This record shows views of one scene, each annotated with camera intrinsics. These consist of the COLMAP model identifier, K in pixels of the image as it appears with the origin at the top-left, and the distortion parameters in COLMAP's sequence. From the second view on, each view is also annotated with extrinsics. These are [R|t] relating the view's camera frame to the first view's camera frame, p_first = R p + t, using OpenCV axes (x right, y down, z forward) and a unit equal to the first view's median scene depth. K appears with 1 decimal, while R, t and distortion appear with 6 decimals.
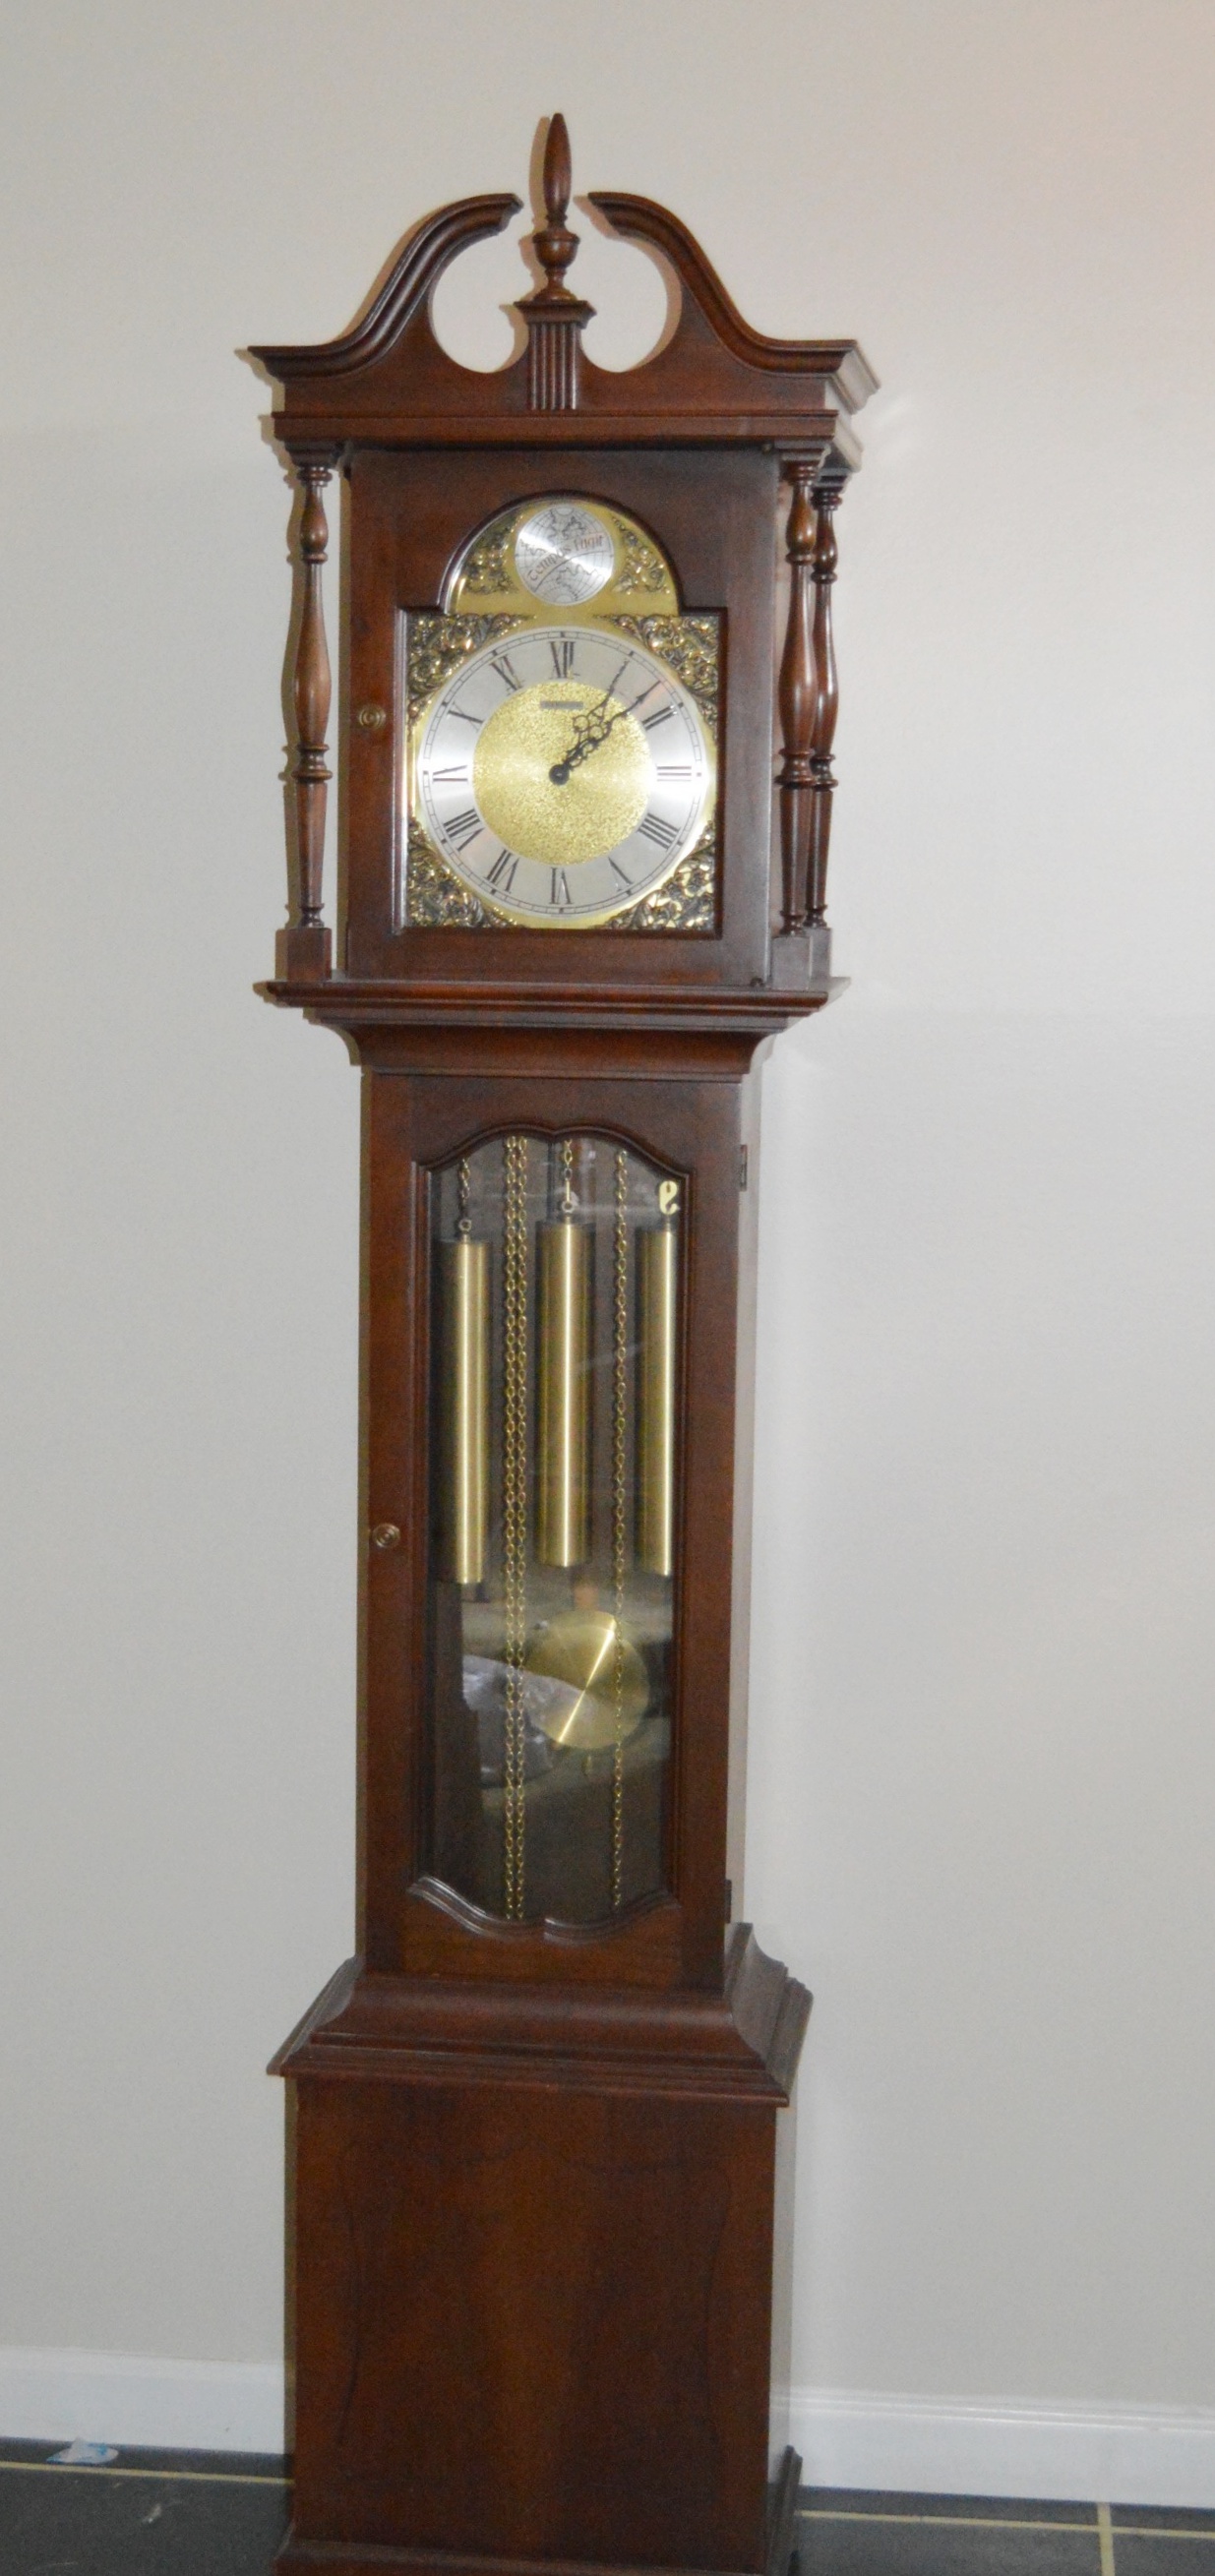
lens RADIAL K [[4258.6, 0, 607.5], [0, 4258.6, 1288.0], [0, 0, 1]] dist [0.020211, -0.039864]
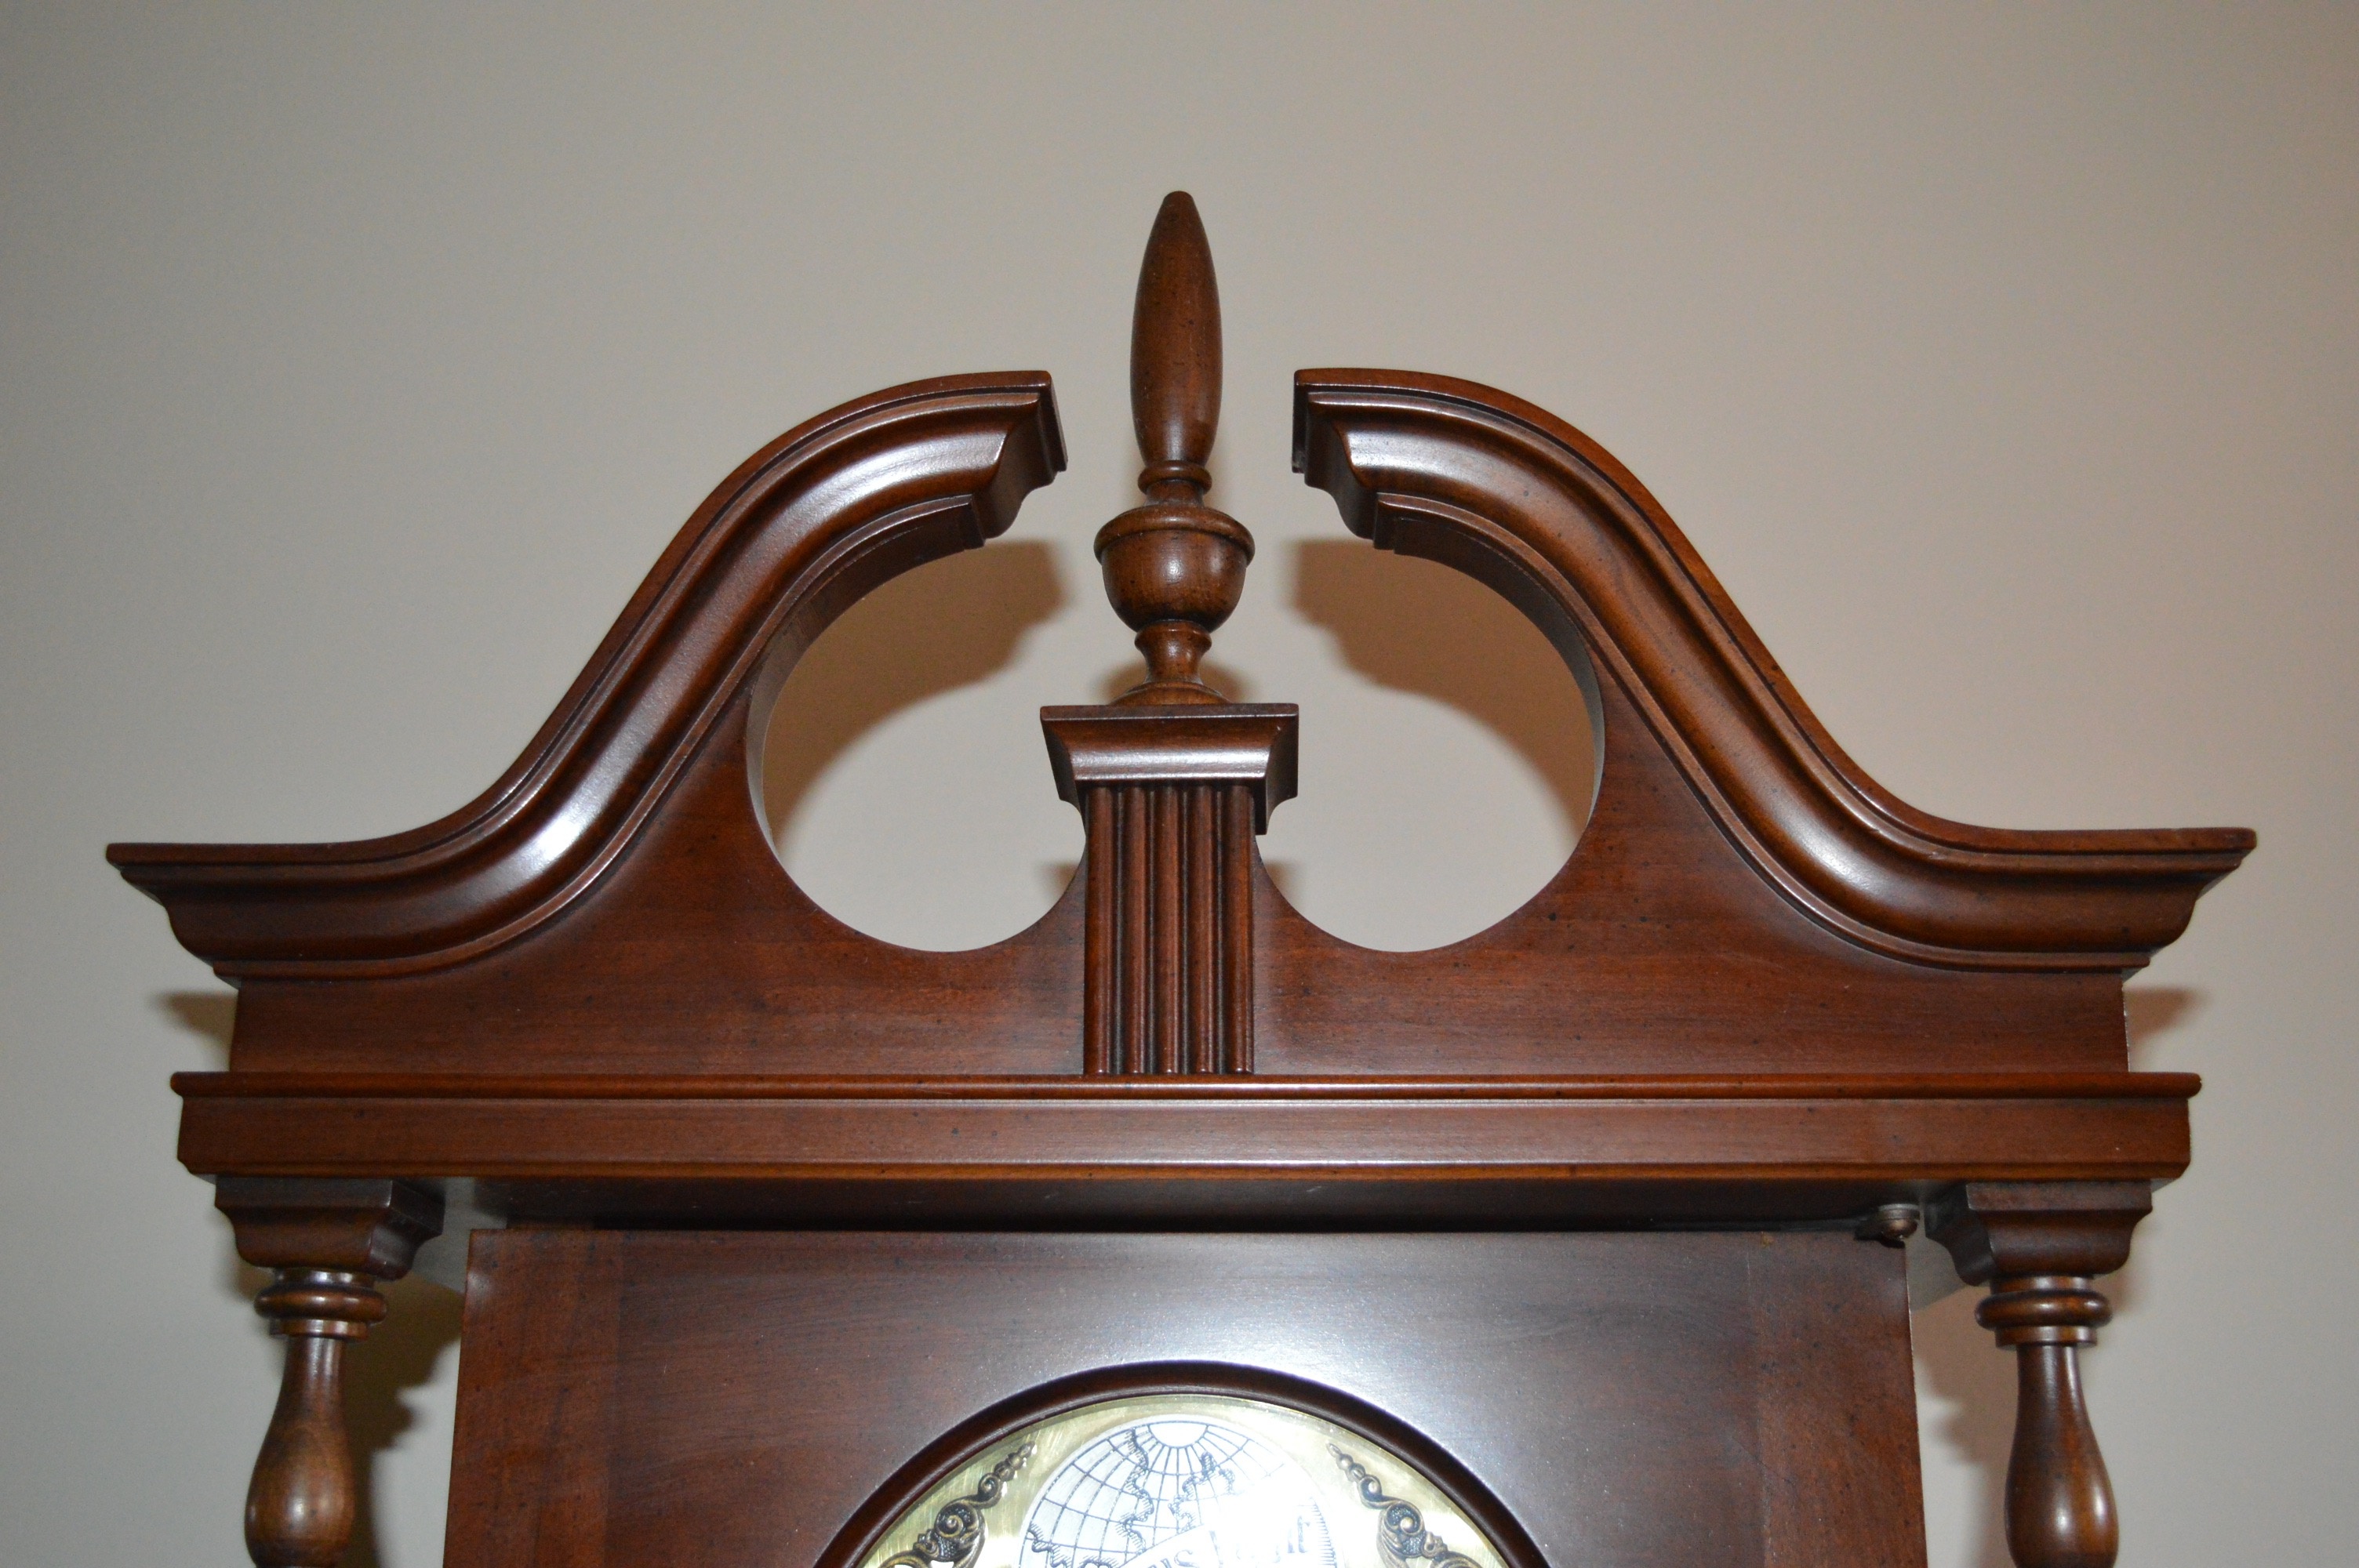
lens RADIAL K [[3089.5, 0, 1179.5], [0, 3089.5, 784.0], [0, 0, 1]] dist [-0.013490, -0.011734]
pose [[0.996584, 0.020668, 0.079954, -0.029321], [0.011959, 0.921850, -0.387362, -0.144020], [-0.081712, 0.386995, 0.918454, 0.802653]]
